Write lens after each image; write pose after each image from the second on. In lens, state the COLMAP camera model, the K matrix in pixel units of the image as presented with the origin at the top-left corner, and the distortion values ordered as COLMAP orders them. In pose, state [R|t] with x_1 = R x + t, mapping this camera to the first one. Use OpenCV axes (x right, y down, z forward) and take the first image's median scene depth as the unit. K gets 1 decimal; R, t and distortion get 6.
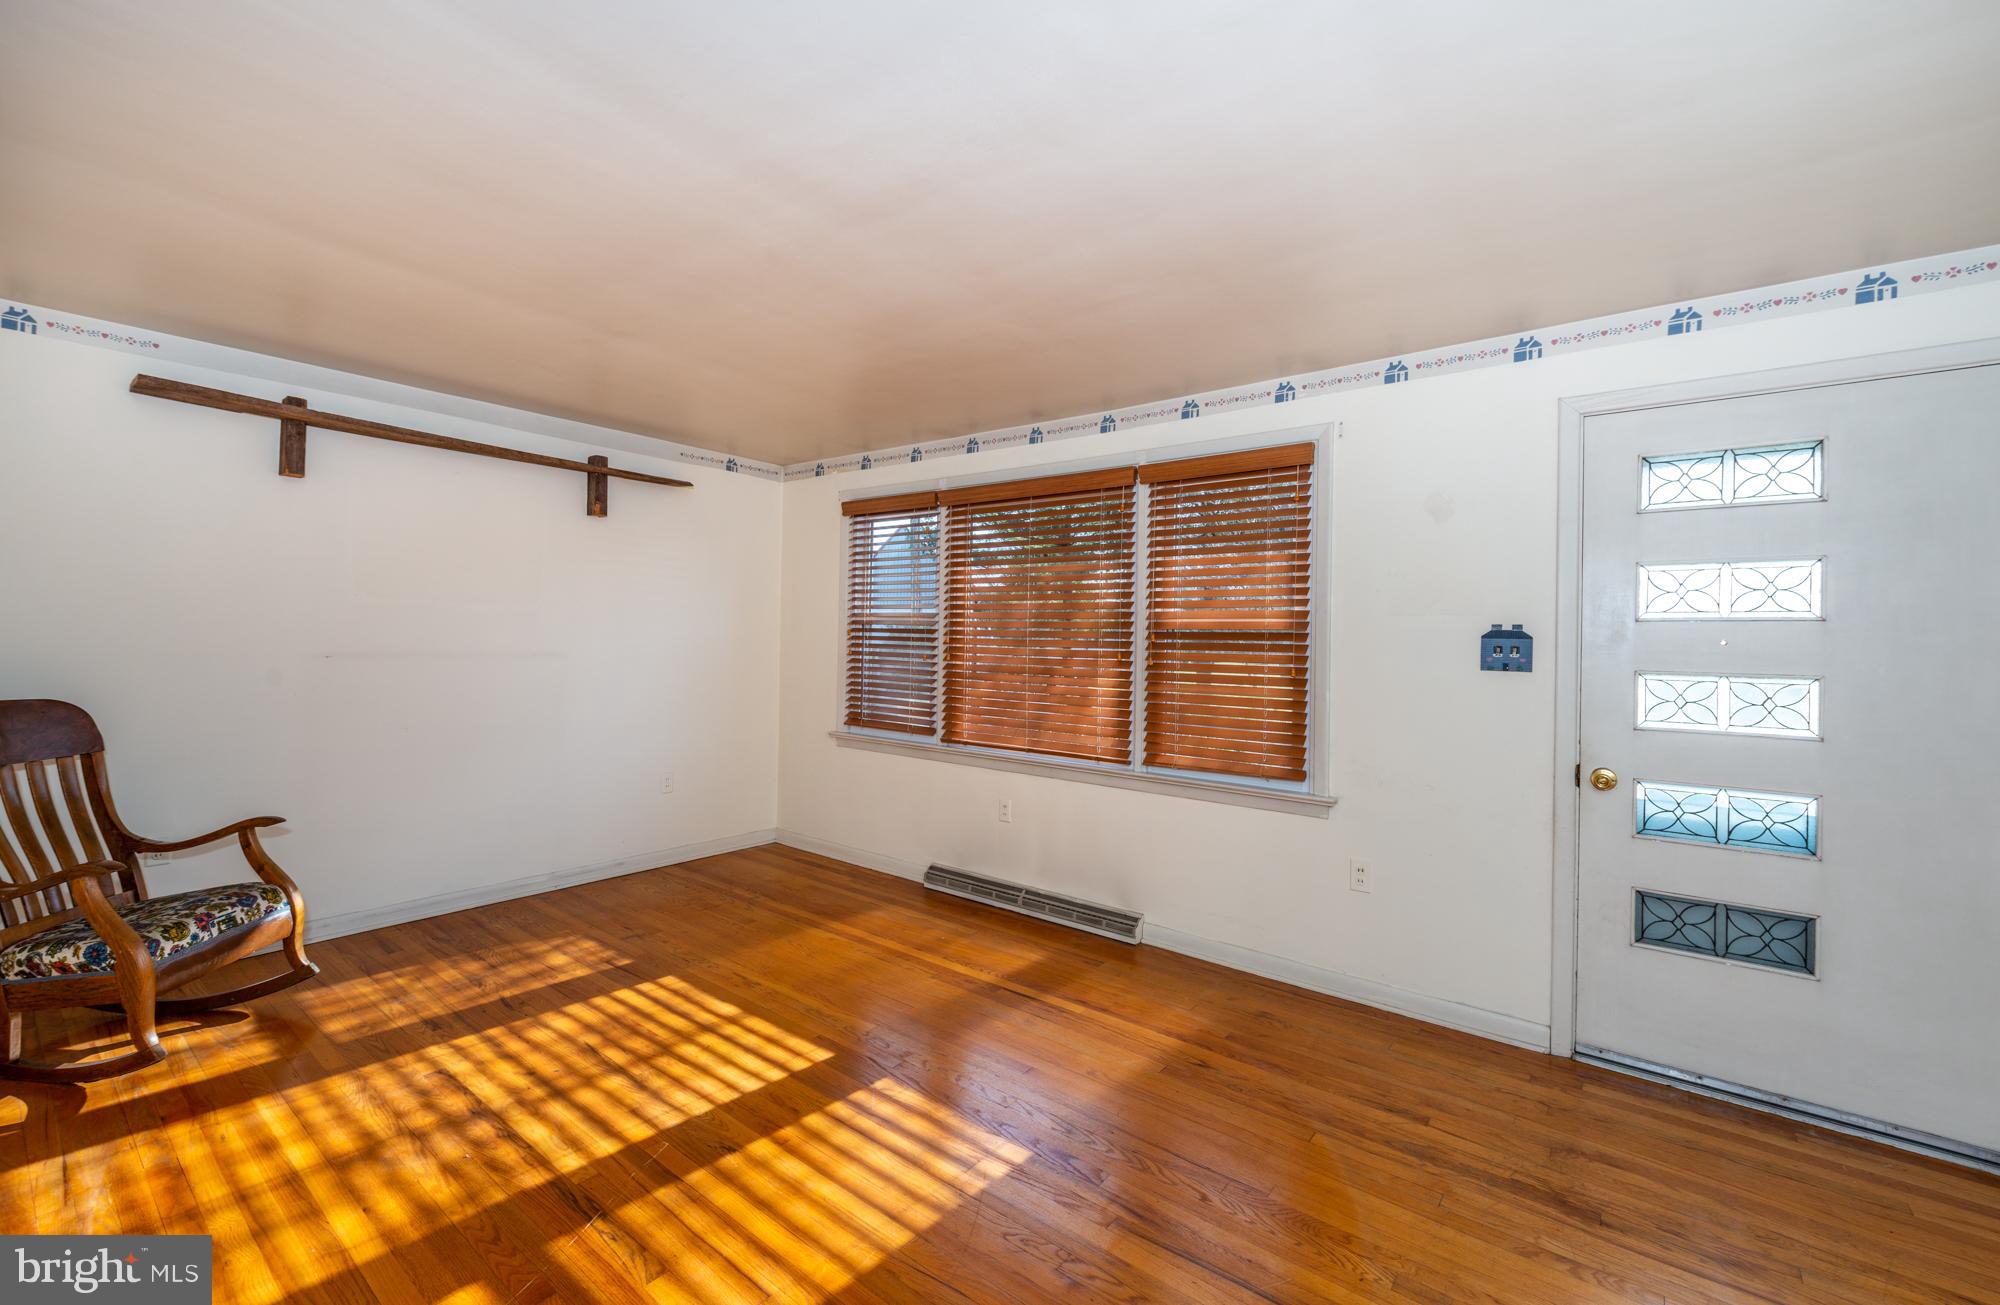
lens RADIAL K [[825.9, 0, 986.0], [0, 825.9, 629.6], [0, 0, 1]] dist [0.001226, -0.000148]
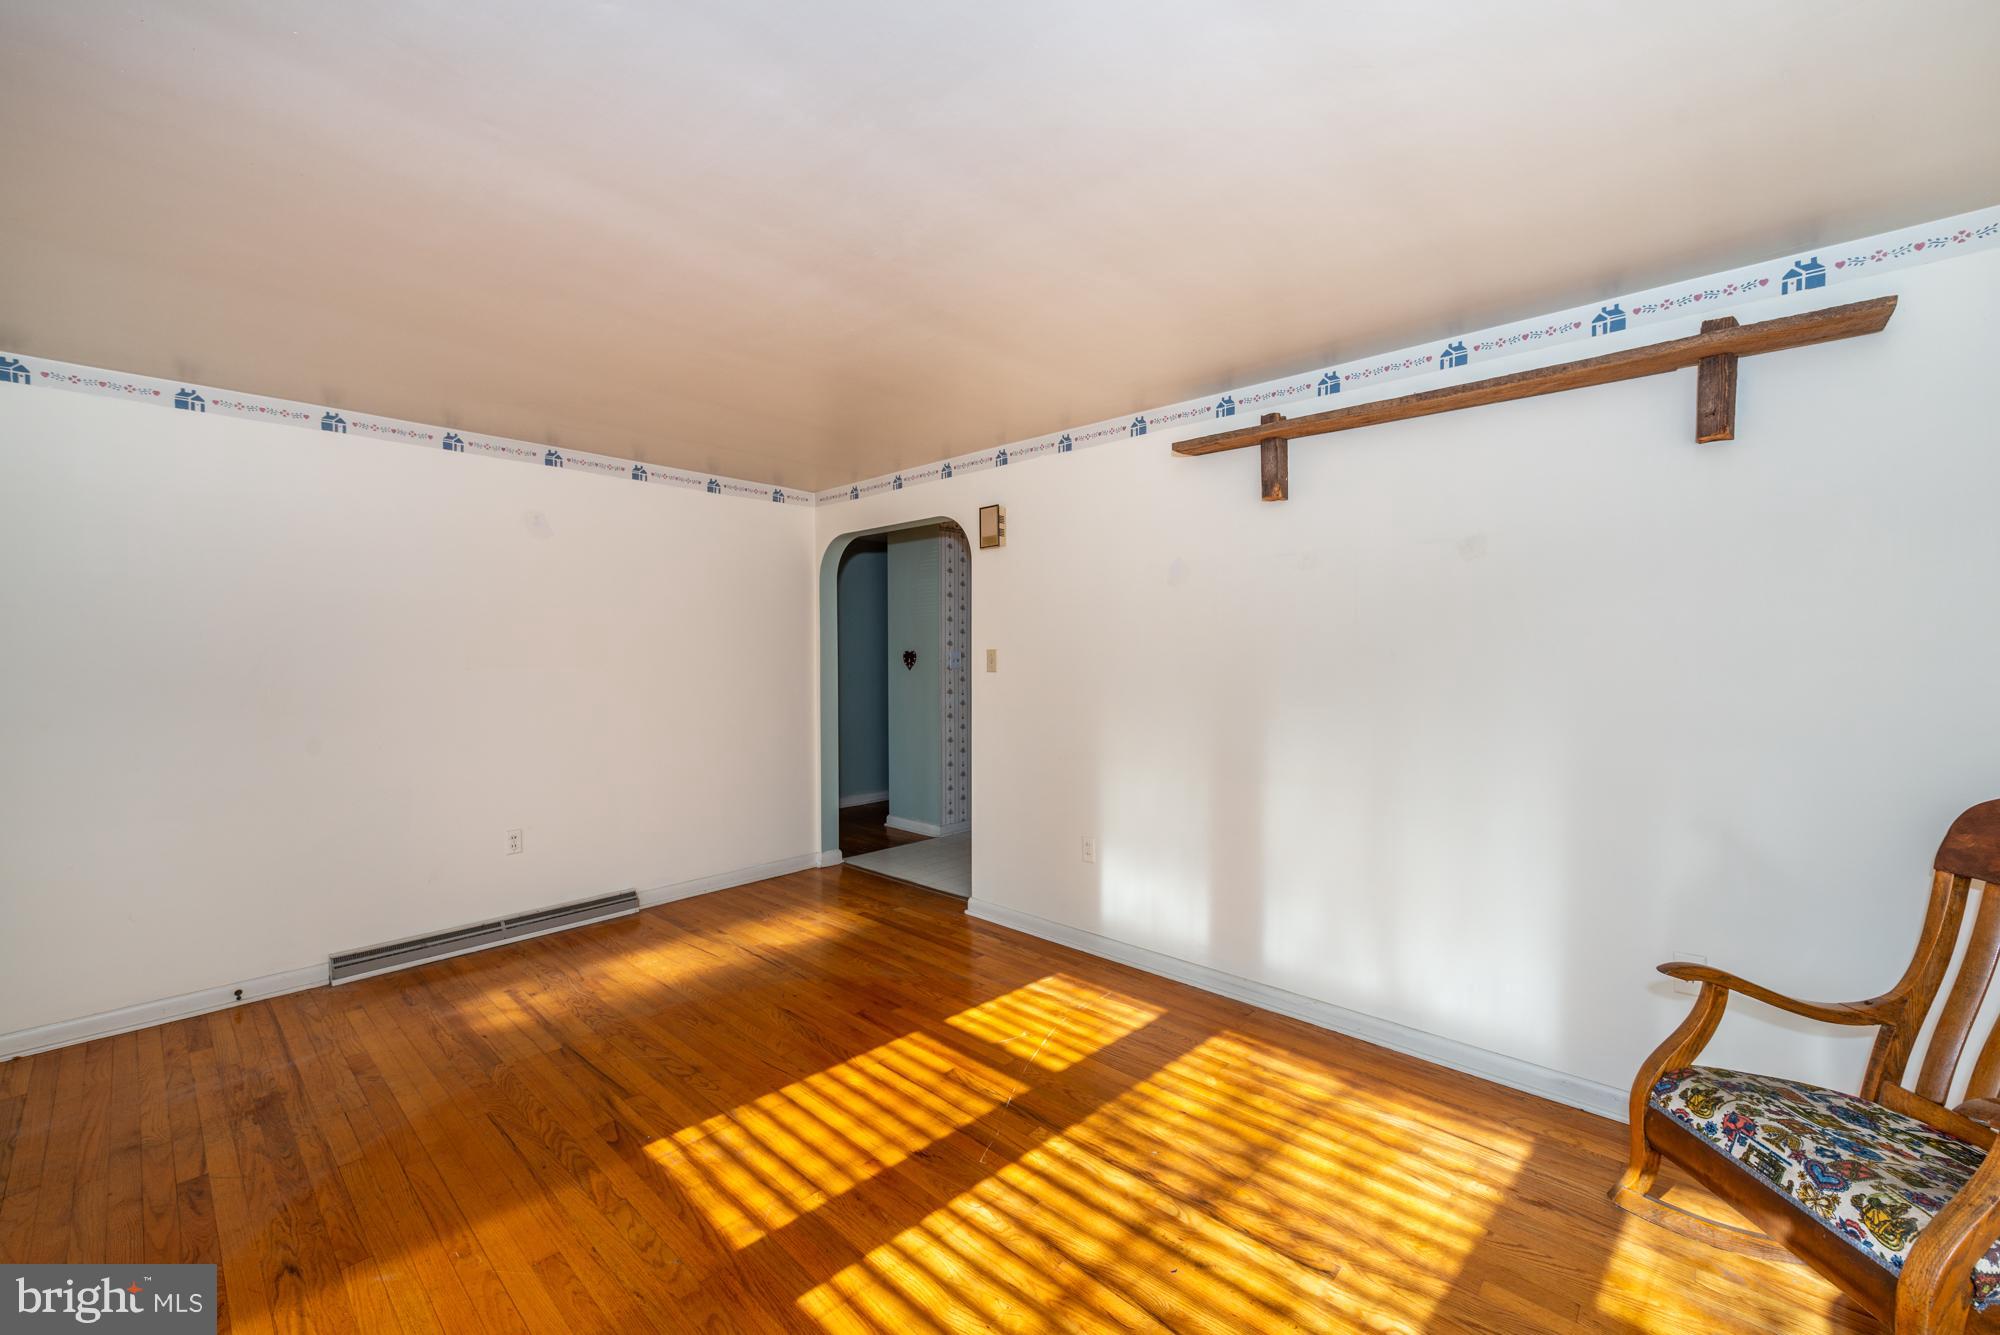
lens RADIAL K [[813.8, 0, 1000.0], [0, 813.8, 667.5], [0, 0, 1]] dist [0.022524, -0.007865]
pose [[-0.996779, -0.019363, 0.077824, -0.425778], [-0.018344, 0.999737, 0.013781, -0.012849], [-0.078070, 0.012309, -0.996872, 1.801297]]
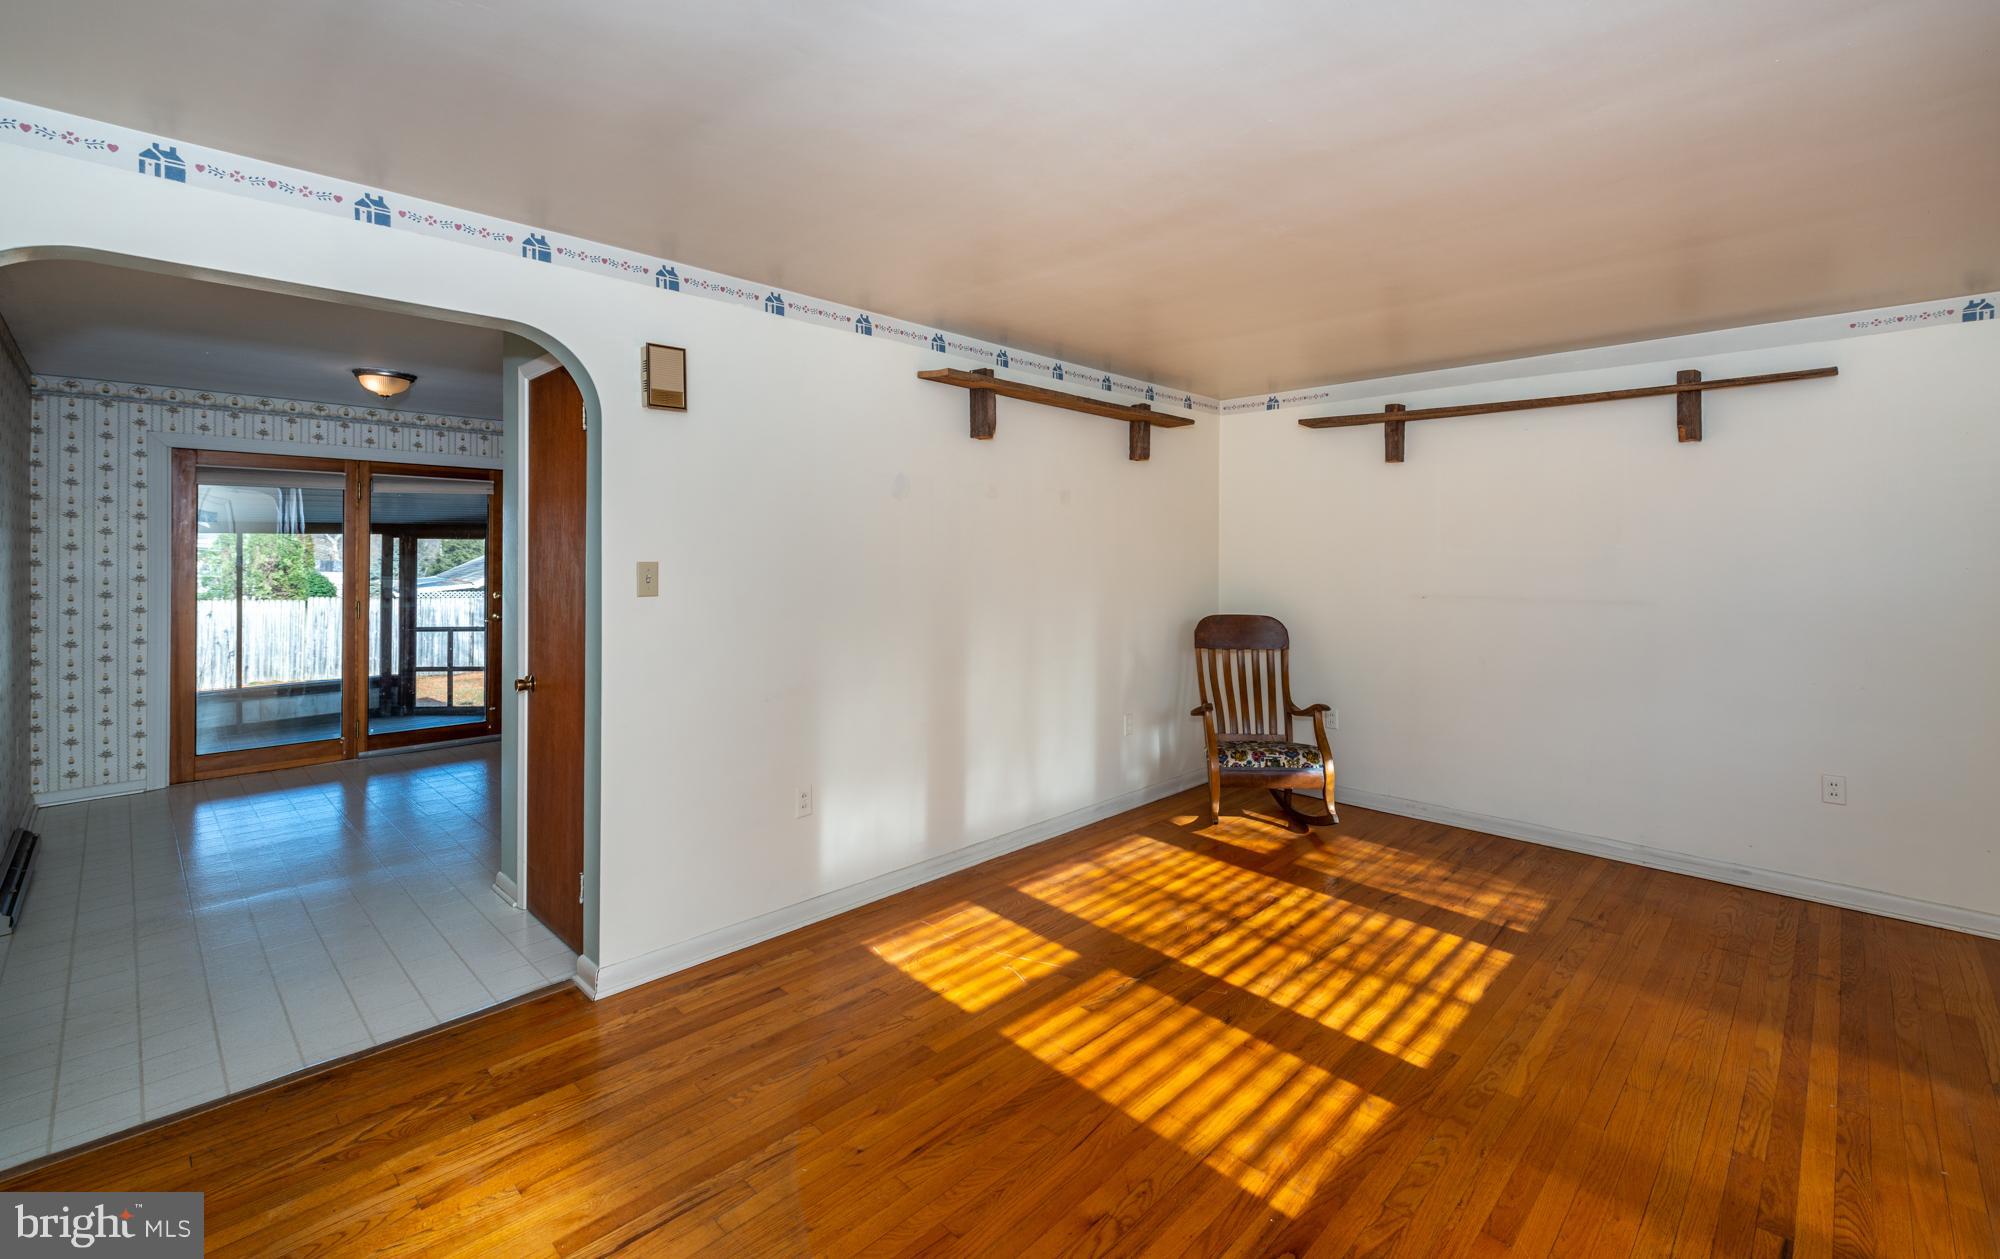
lens RADIAL K [[858.8, 0, 1015.1], [0, 858.8, 553.7], [0, 0, 1]] dist [0.000318, -0.000275]
pose [[-0.090688, -0.021001, -0.995658, 0.846745], [0.003125, 0.999767, -0.021373, -0.012671], [0.995874, -0.005050, -0.090601, 0.715979]]
